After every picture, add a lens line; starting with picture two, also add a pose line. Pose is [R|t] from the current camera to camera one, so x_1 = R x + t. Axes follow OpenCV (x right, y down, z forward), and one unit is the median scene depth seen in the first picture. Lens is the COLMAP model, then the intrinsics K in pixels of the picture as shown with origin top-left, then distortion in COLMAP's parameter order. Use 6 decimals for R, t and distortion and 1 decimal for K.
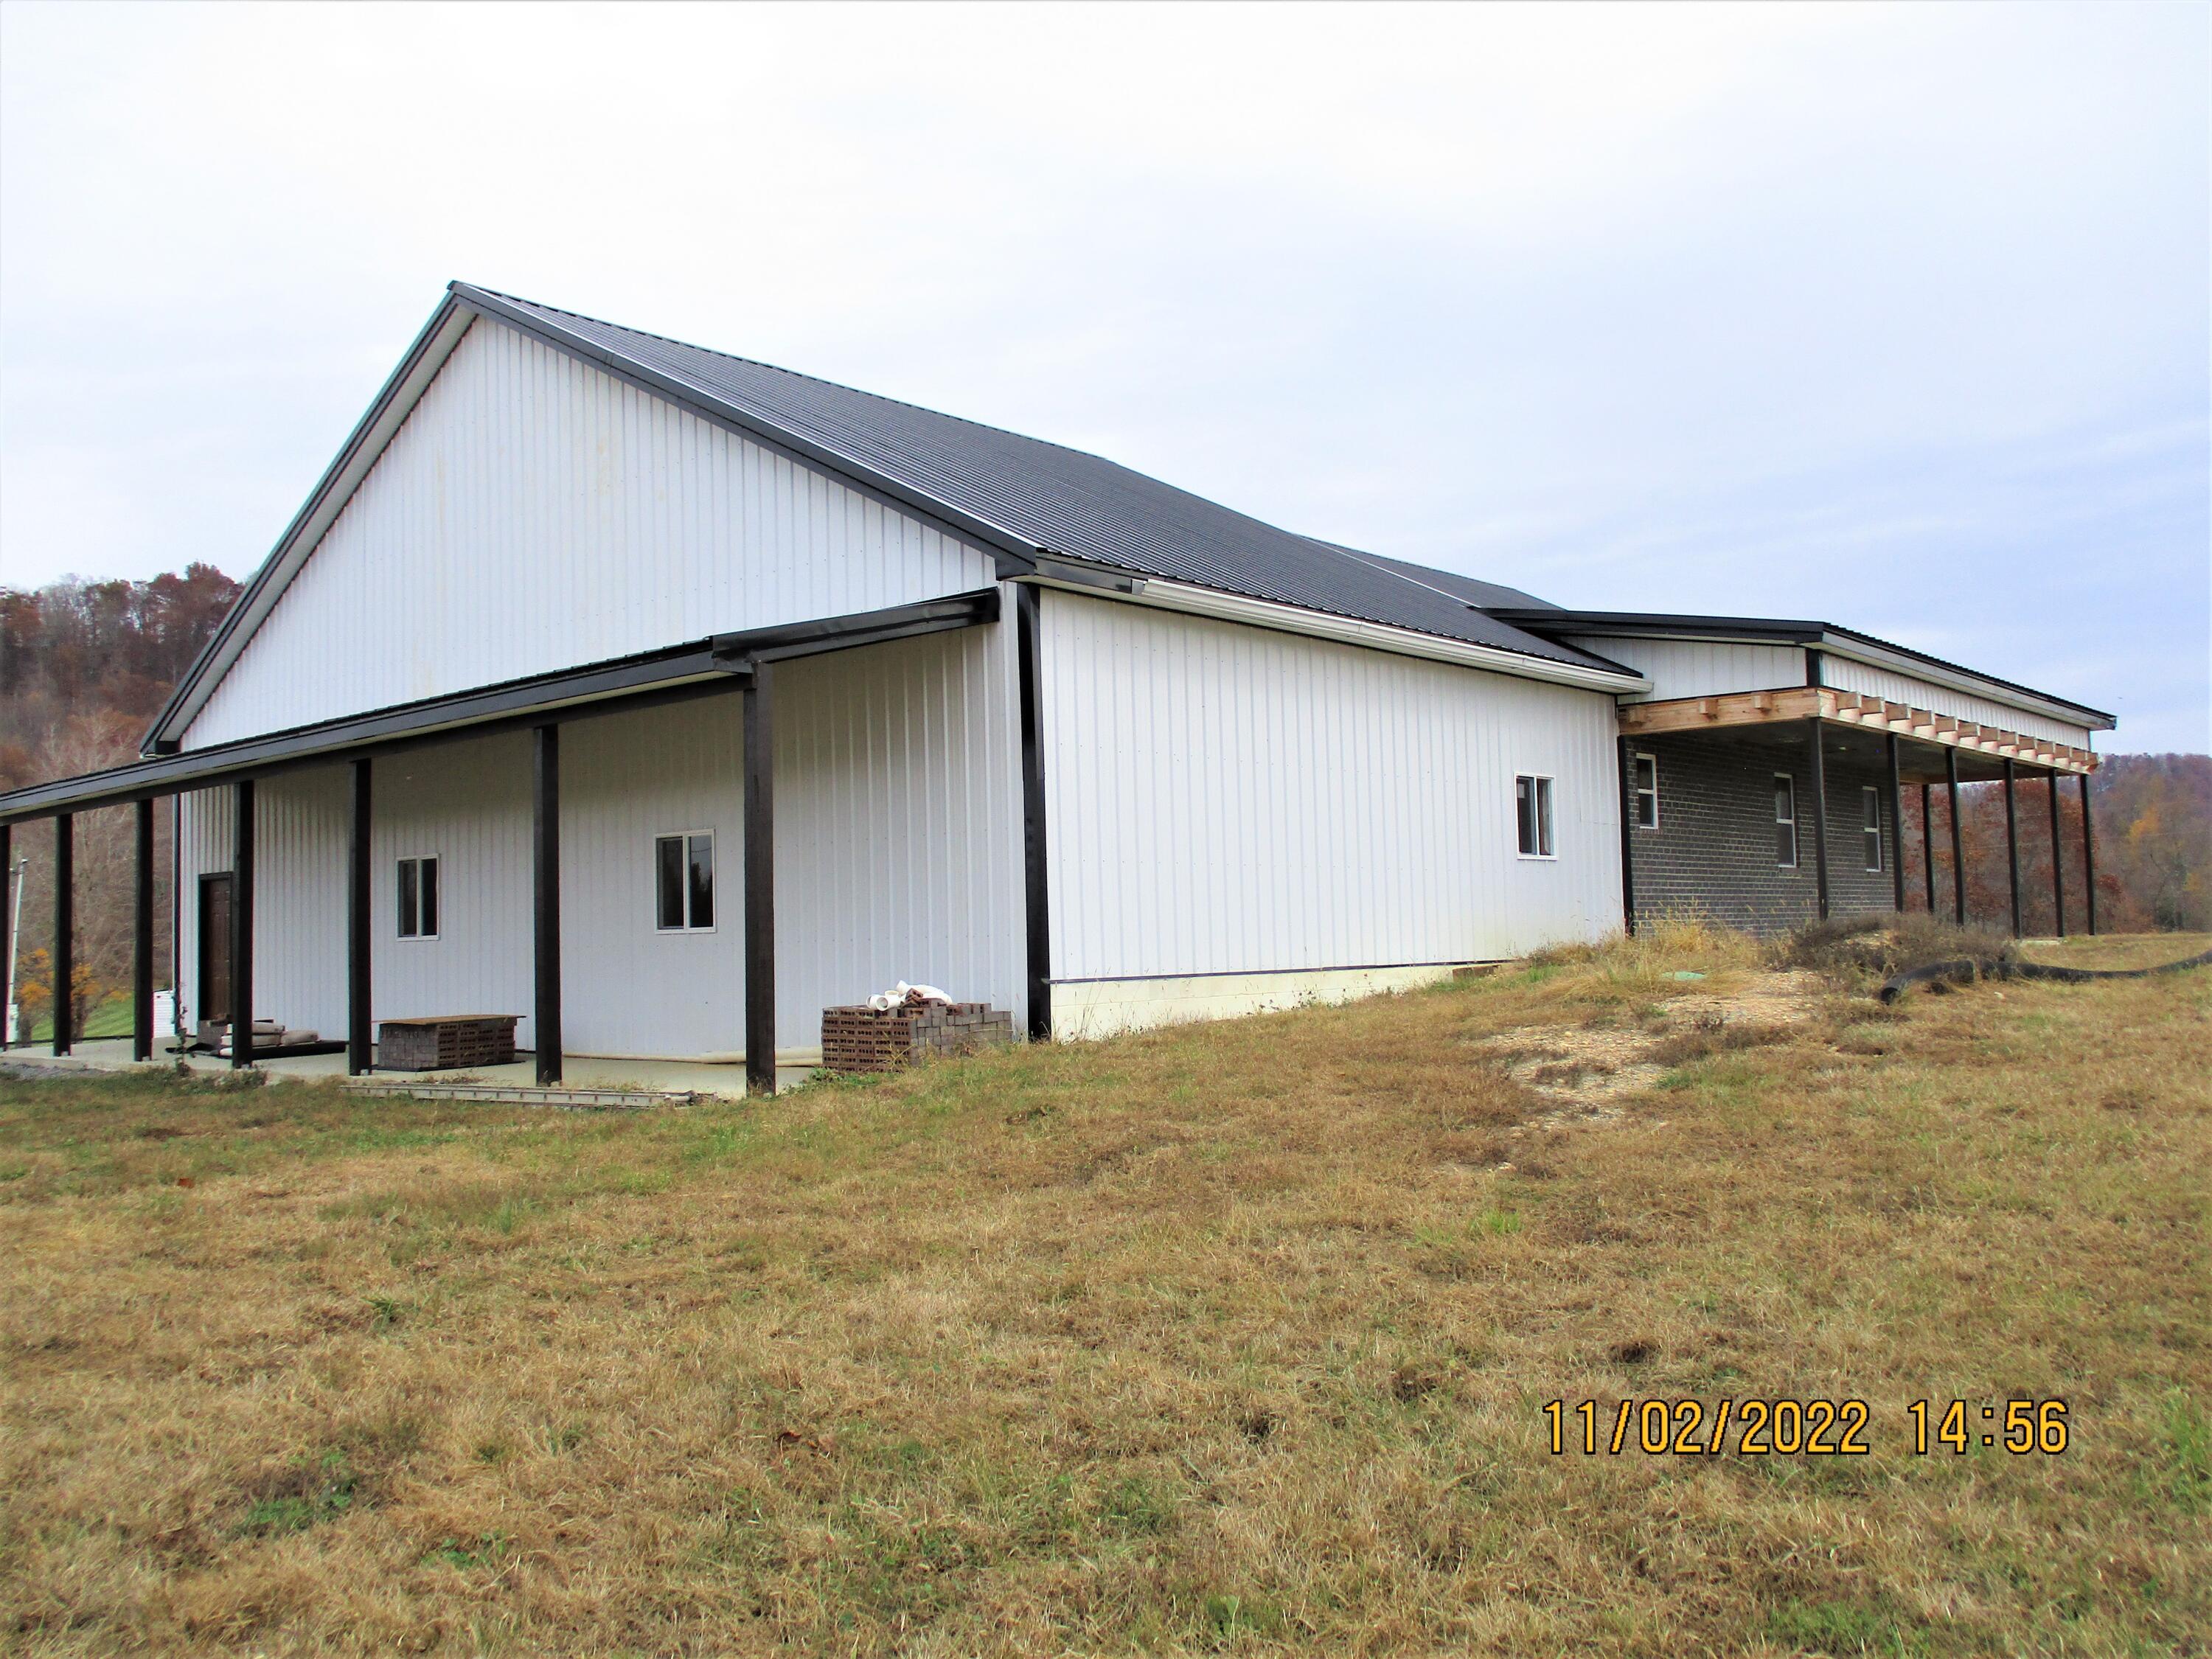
lens RADIAL K [[1816.6, 0, 1106.0], [0, 1816.6, 829.5], [0, 0, 1]] dist [0.001673, 0.000346]
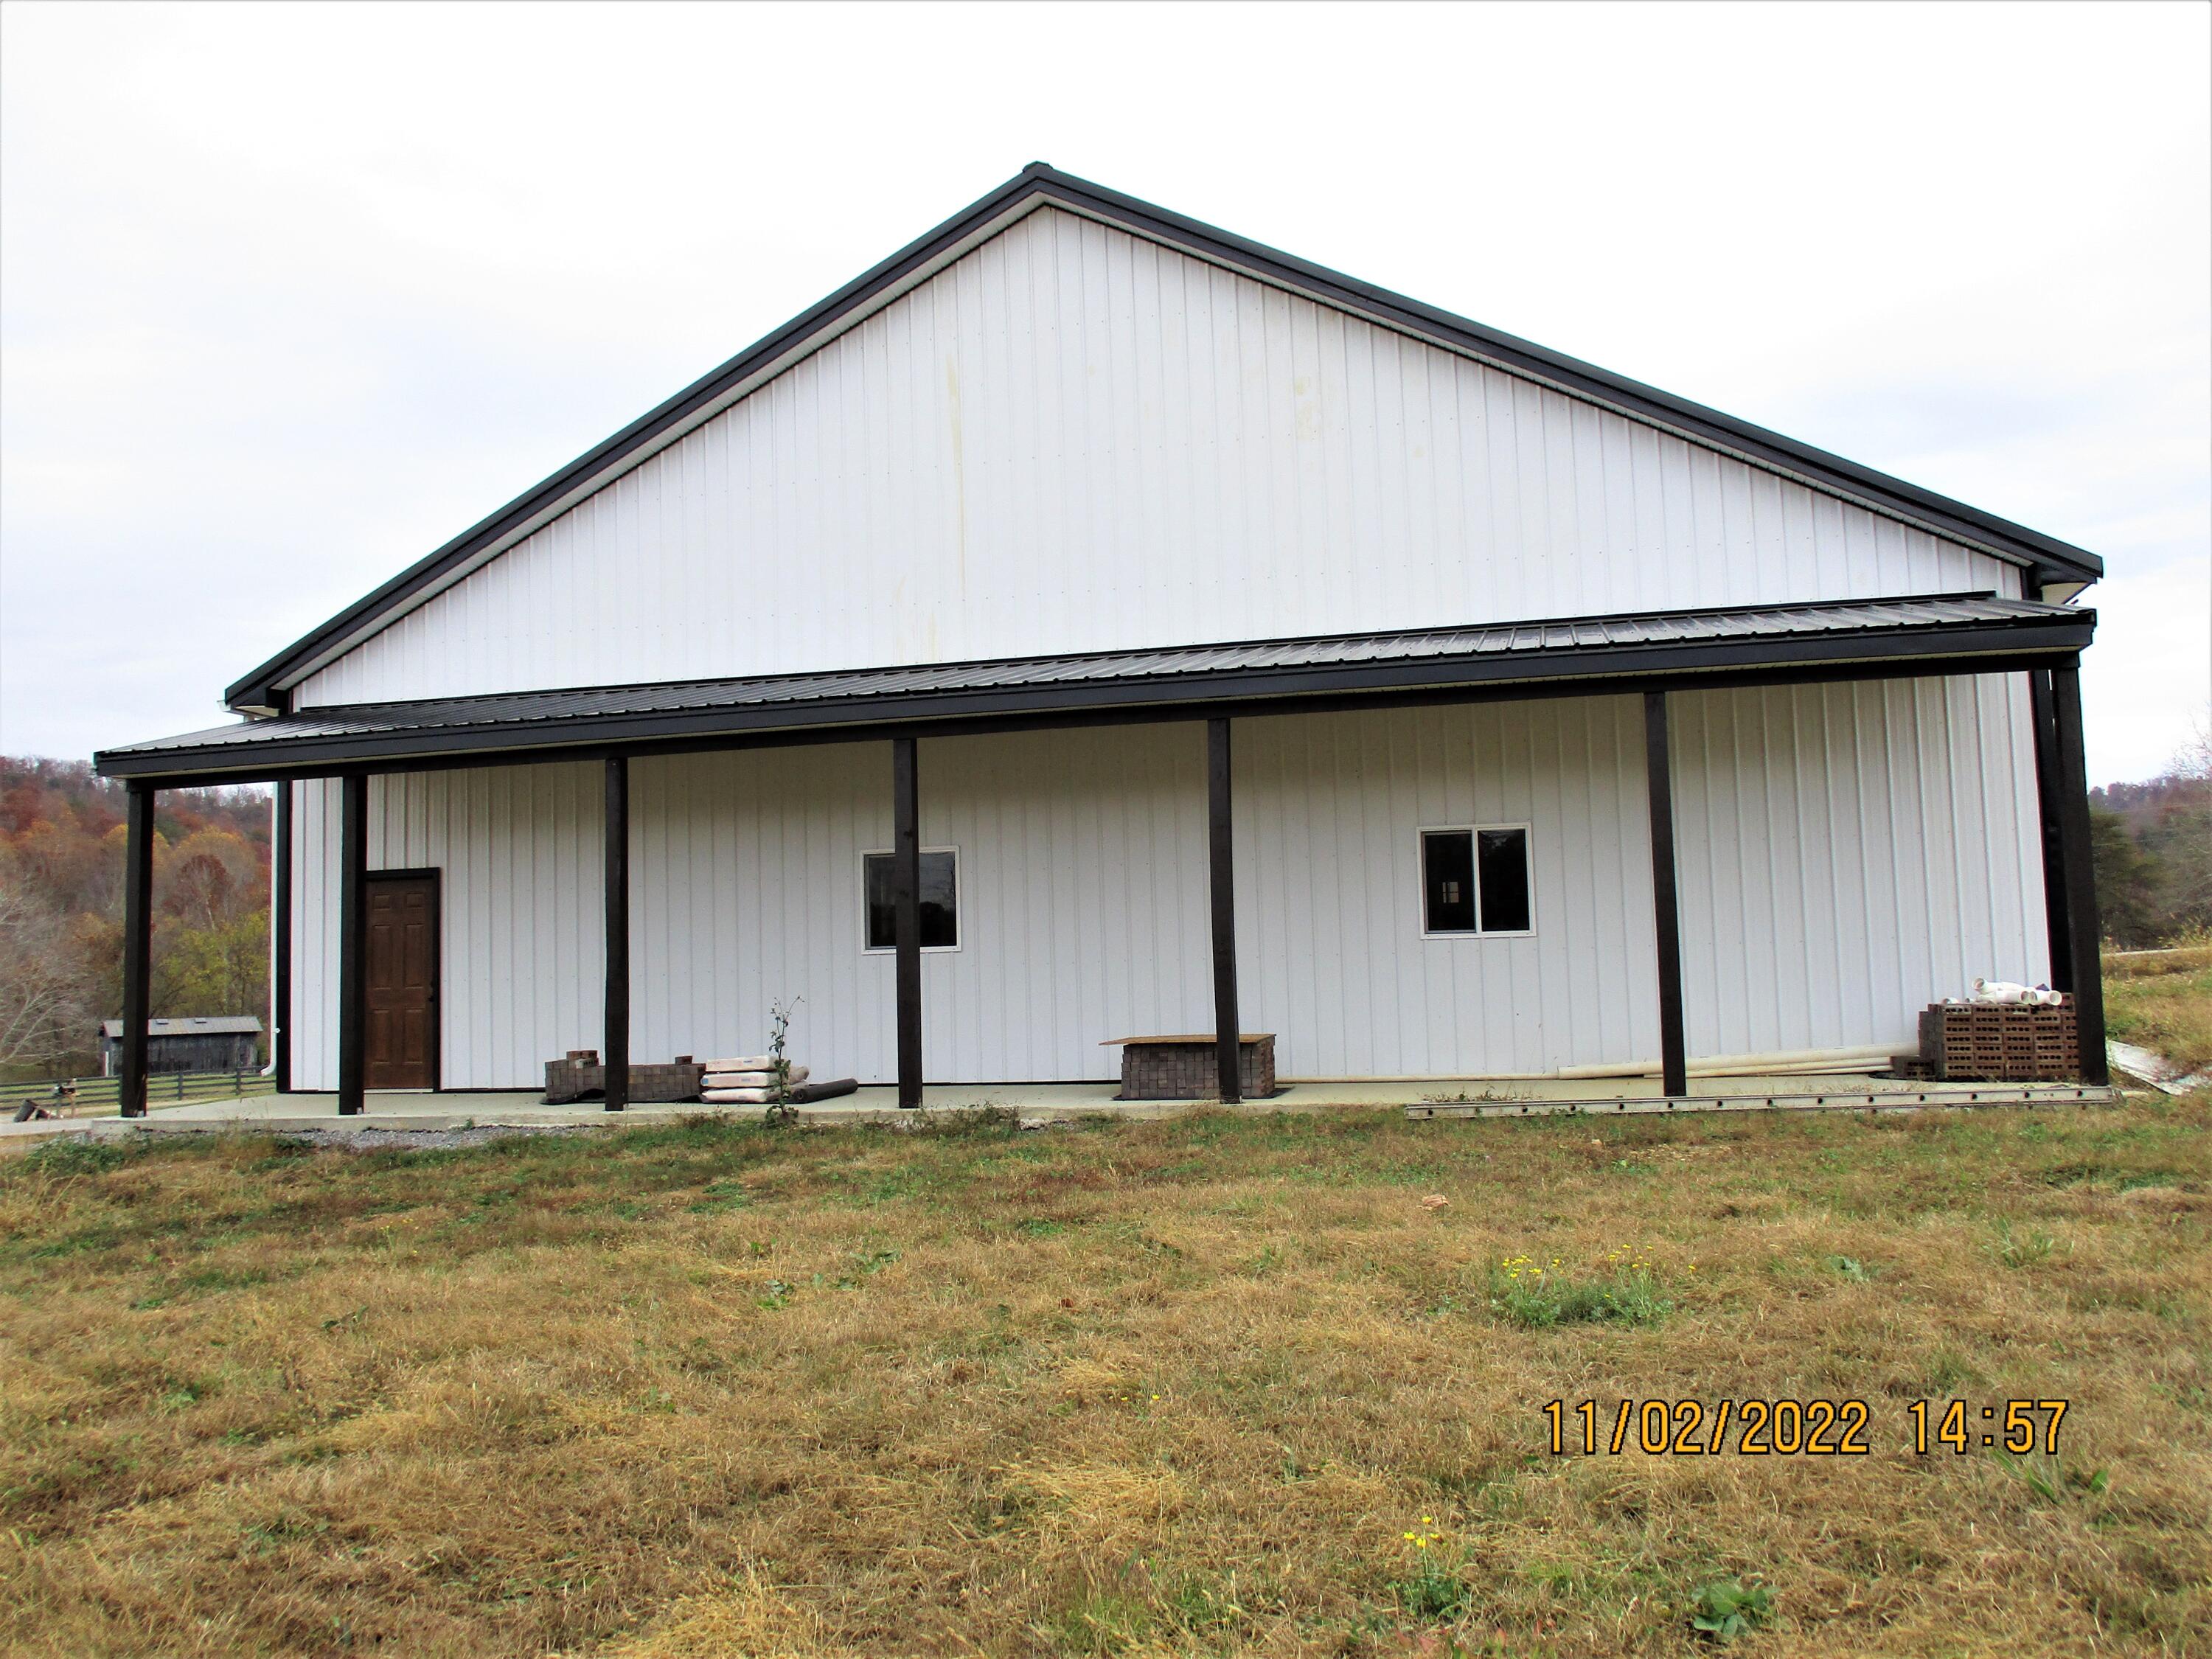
lens RADIAL K [[1816.6, 0, 1106.0], [0, 1816.6, 829.5], [0, 0, 1]] dist [0.001673, 0.000346]
pose [[0.896607, 0.033033, 0.441594, -0.687151], [-0.019666, 0.999200, -0.034815, 0.034338], [-0.442391, 0.022531, 0.896539, 0.243205]]
